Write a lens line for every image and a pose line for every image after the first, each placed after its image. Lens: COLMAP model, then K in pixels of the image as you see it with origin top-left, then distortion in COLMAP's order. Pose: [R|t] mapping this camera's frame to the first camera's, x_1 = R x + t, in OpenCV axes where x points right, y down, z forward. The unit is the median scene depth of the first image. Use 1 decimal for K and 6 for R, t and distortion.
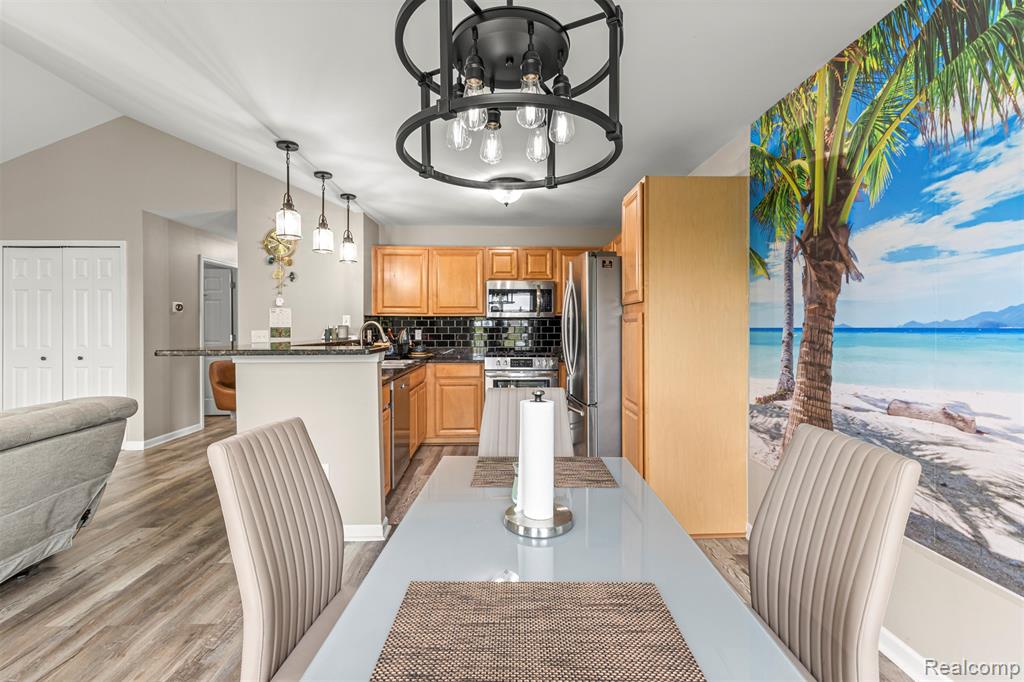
lens RADIAL K [[442.3, 0, 509.7], [0, 442.3, 331.2], [0, 0, 1]] dist [0.007770, -0.001609]
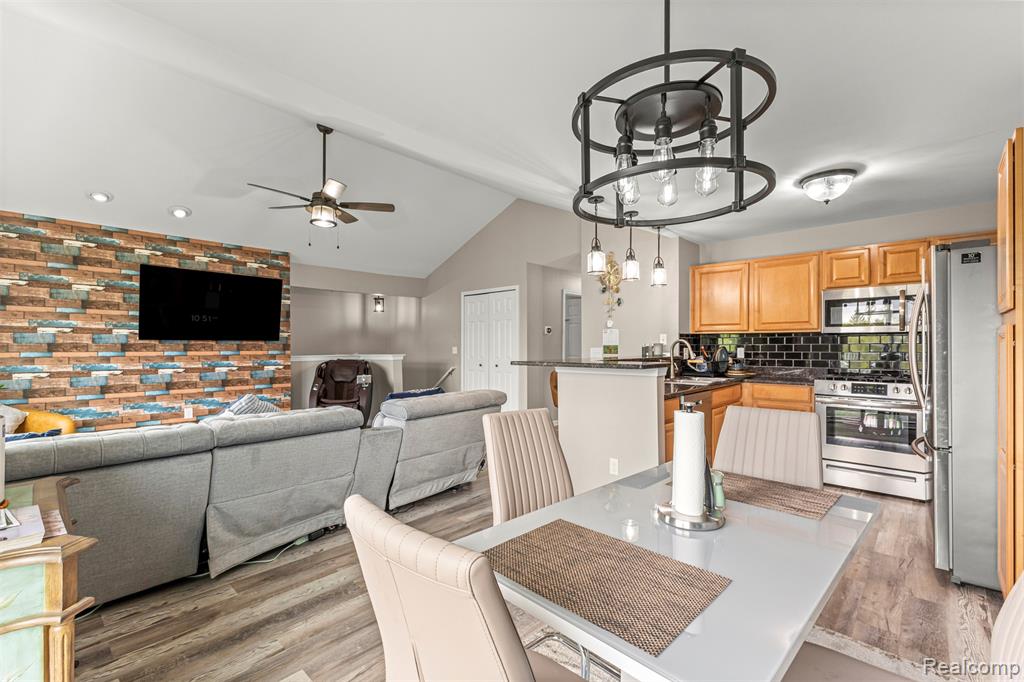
lens RADIAL K [[442.3, 0, 515.7], [0, 442.3, 347.5], [0, 0, 1]] dist [0.007770, -0.001609]
pose [[0.716269, 0.003013, -0.697818, 0.130152], [-0.004344, 0.999991, -0.000141, -0.000996], [0.697811, 0.003132, 0.716275, -0.030277]]
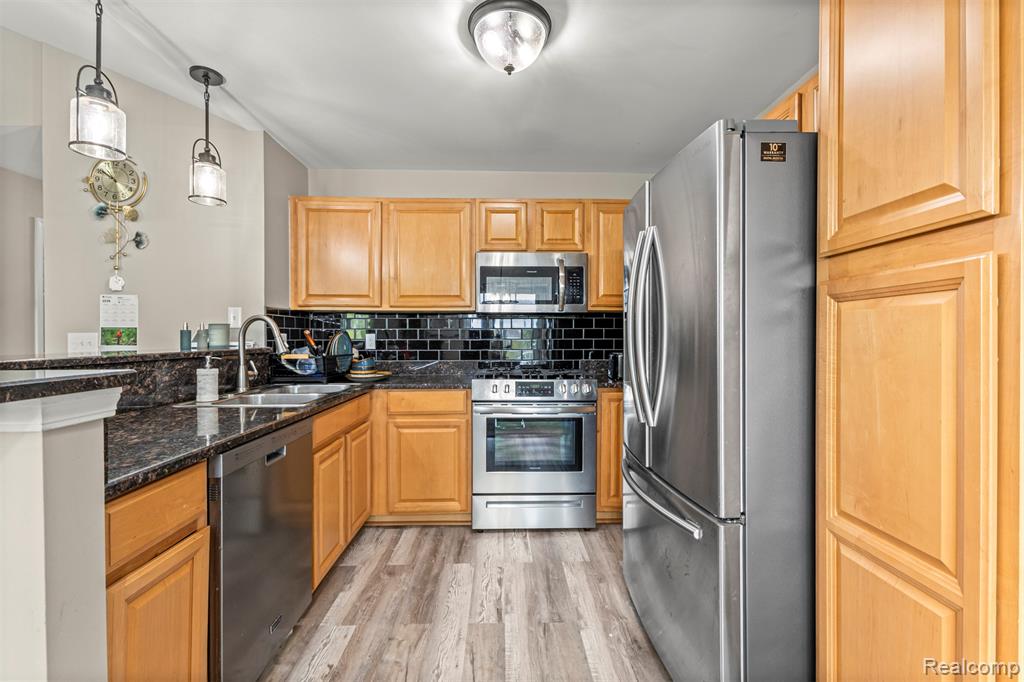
lens RADIAL K [[442.3, 0, 516.1], [0, 442.3, 339.7], [0, 0, 1]] dist [0.007770, -0.001609]
pose [[0.999959, 0.001173, 0.009018, -0.003285], [-0.001159, 0.999998, -0.001499, 0.007350], [-0.009020, 0.001489, 0.999958, 0.413059]]
